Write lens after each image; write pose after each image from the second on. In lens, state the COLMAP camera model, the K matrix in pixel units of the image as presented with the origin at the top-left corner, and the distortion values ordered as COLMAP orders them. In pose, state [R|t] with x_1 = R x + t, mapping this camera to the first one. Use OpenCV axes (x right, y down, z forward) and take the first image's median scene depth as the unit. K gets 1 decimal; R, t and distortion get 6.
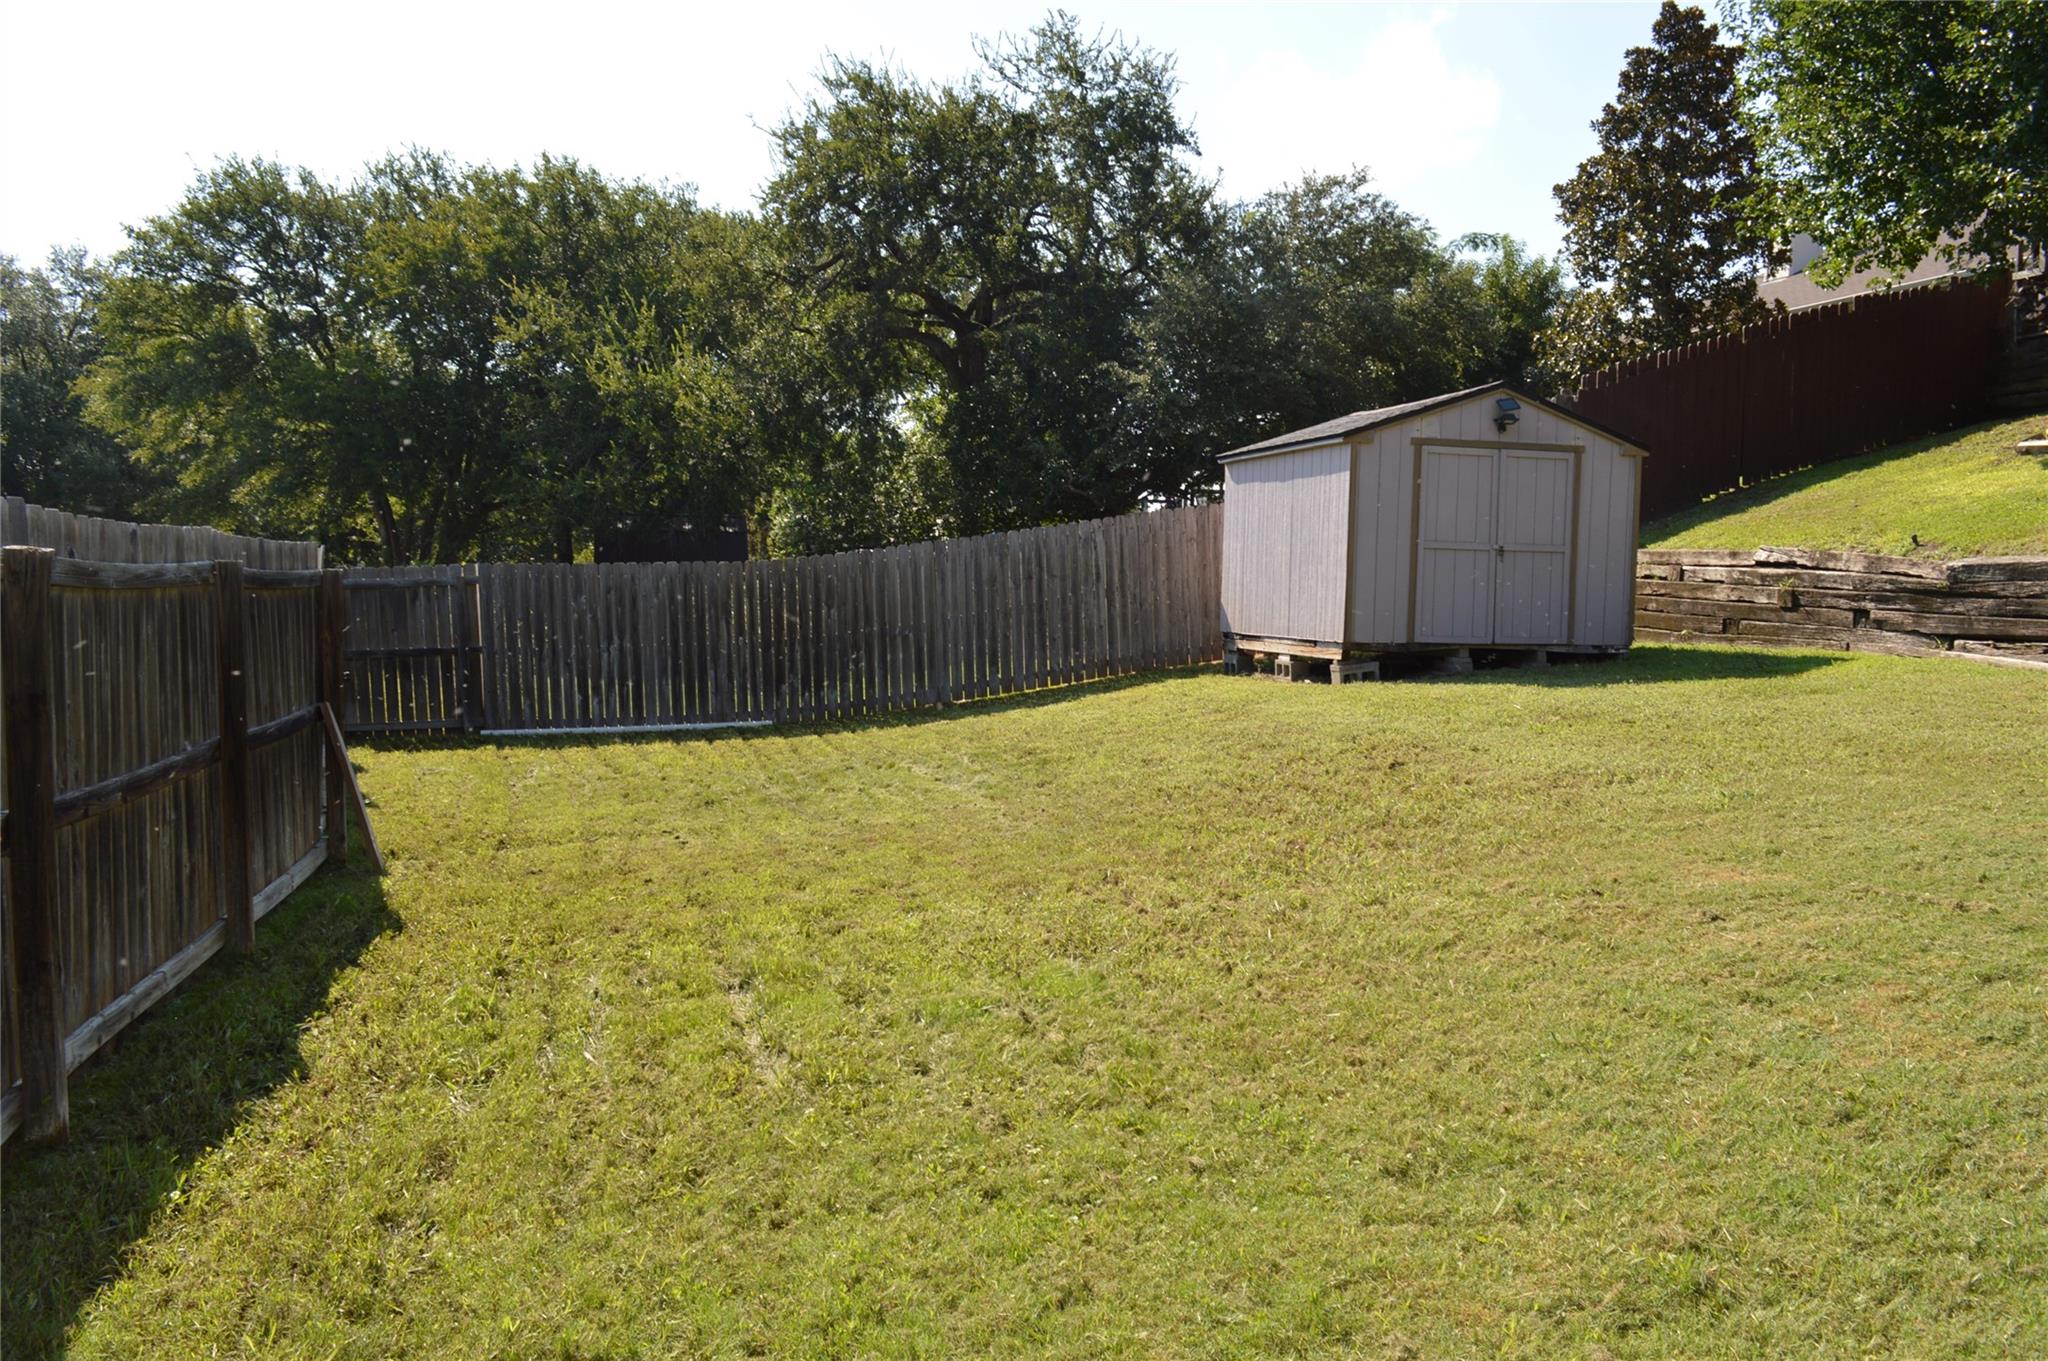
lens RADIAL K [[1615.3, 0, 1033.9], [0, 1615.3, 697.5], [0, 0, 1]] dist [-0.012895, -0.007500]
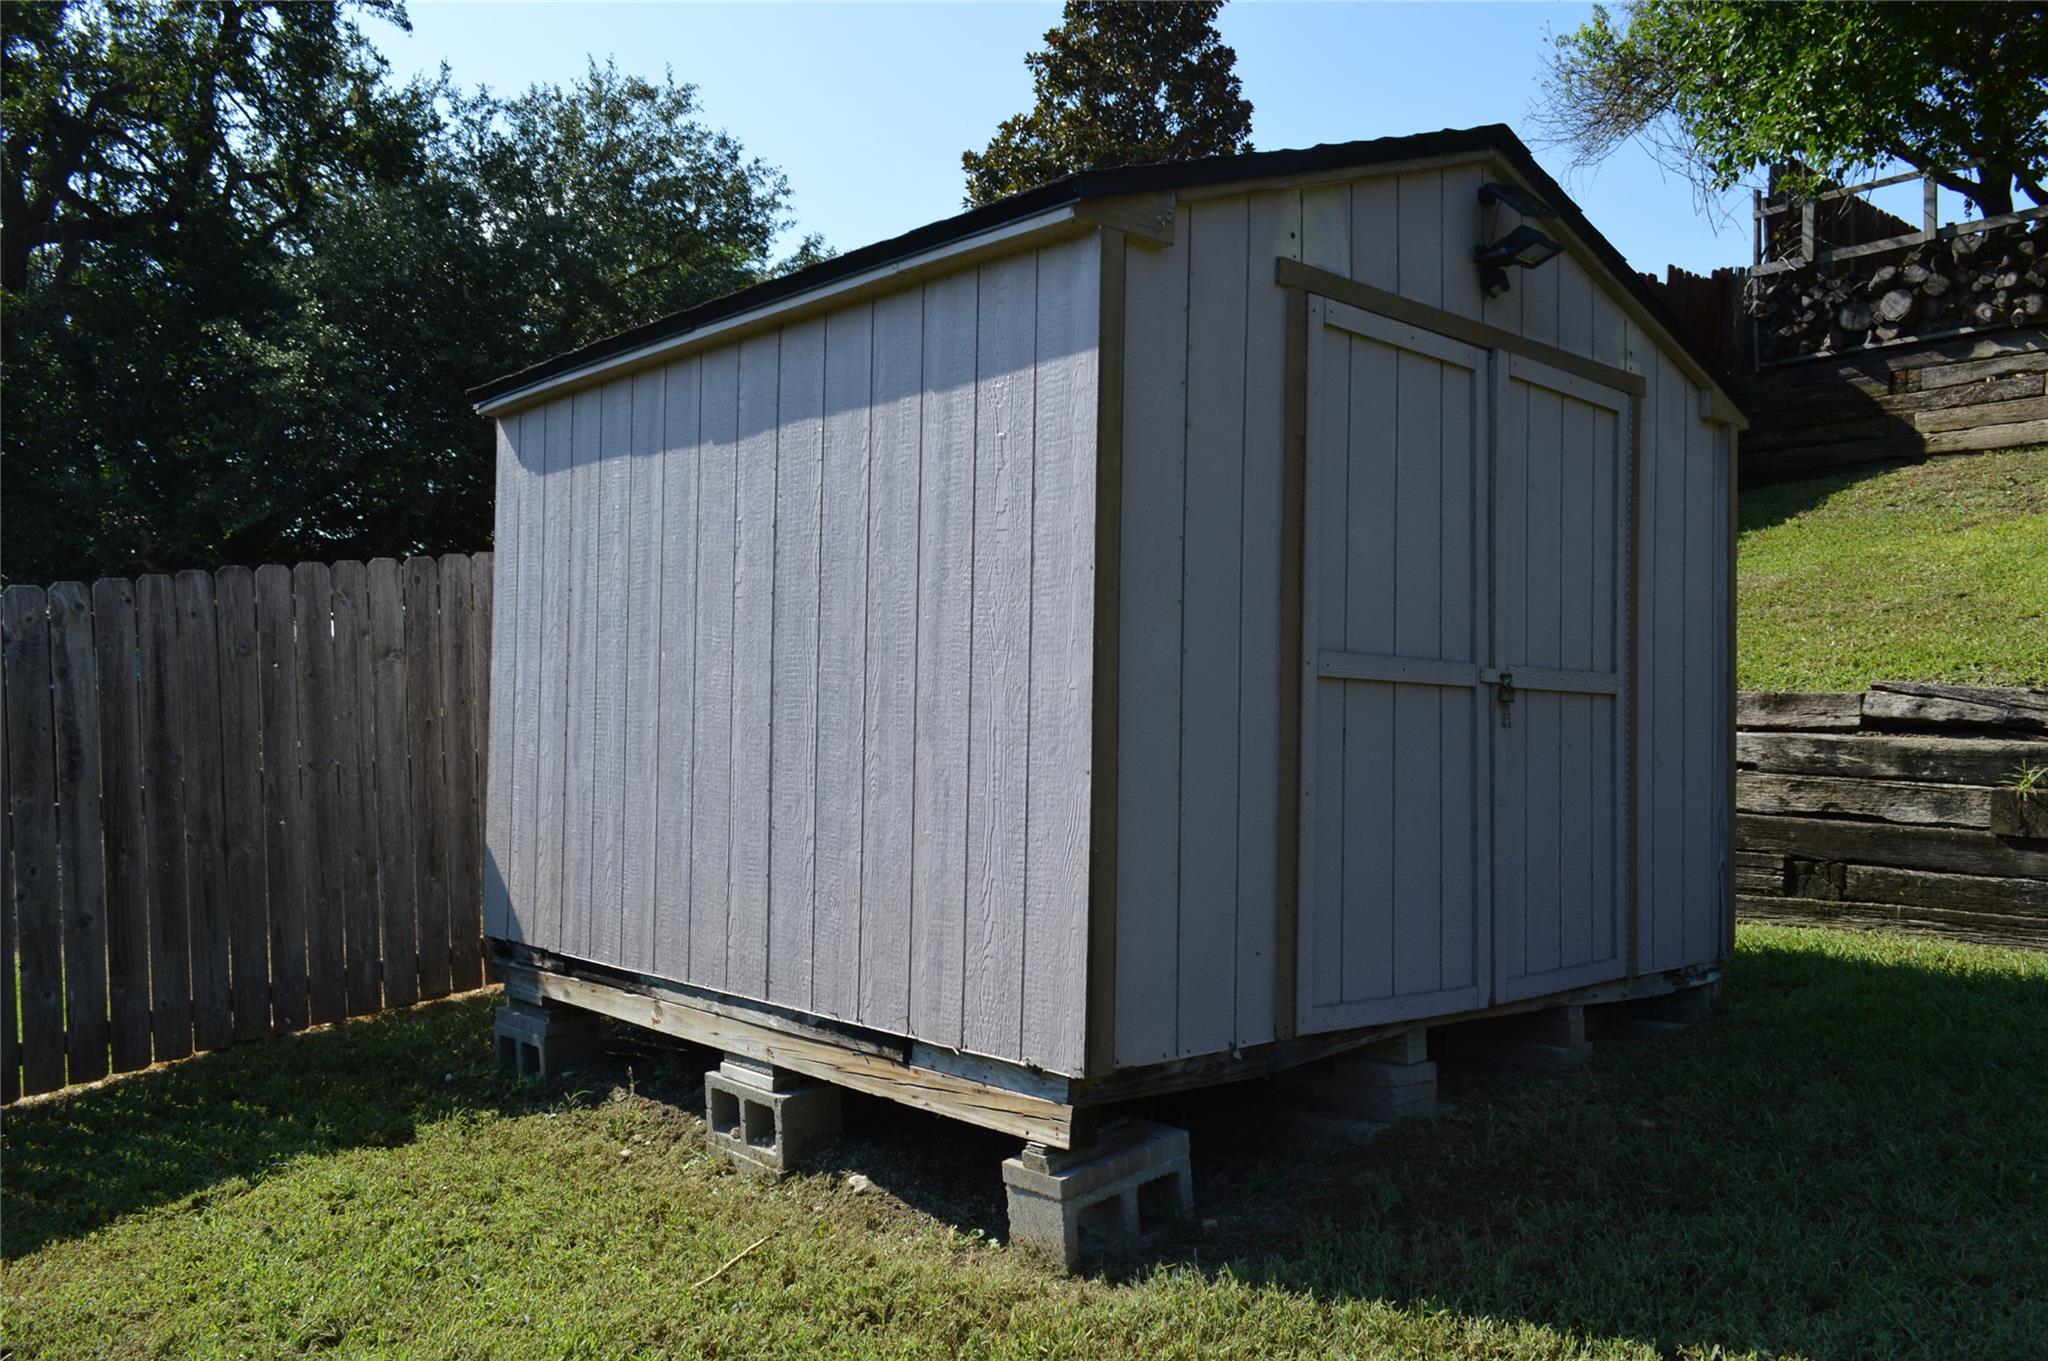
lens RADIAL K [[1615.3, 0, 1033.9], [0, 1615.3, 697.5], [0, 0, 1]] dist [-0.012895, -0.007500]
pose [[0.890153, 0.004204, 0.455643, 0.068706], [0.034710, 0.996426, -0.077004, -0.061331], [-0.454339, 0.084361, 0.886826, 0.684401]]
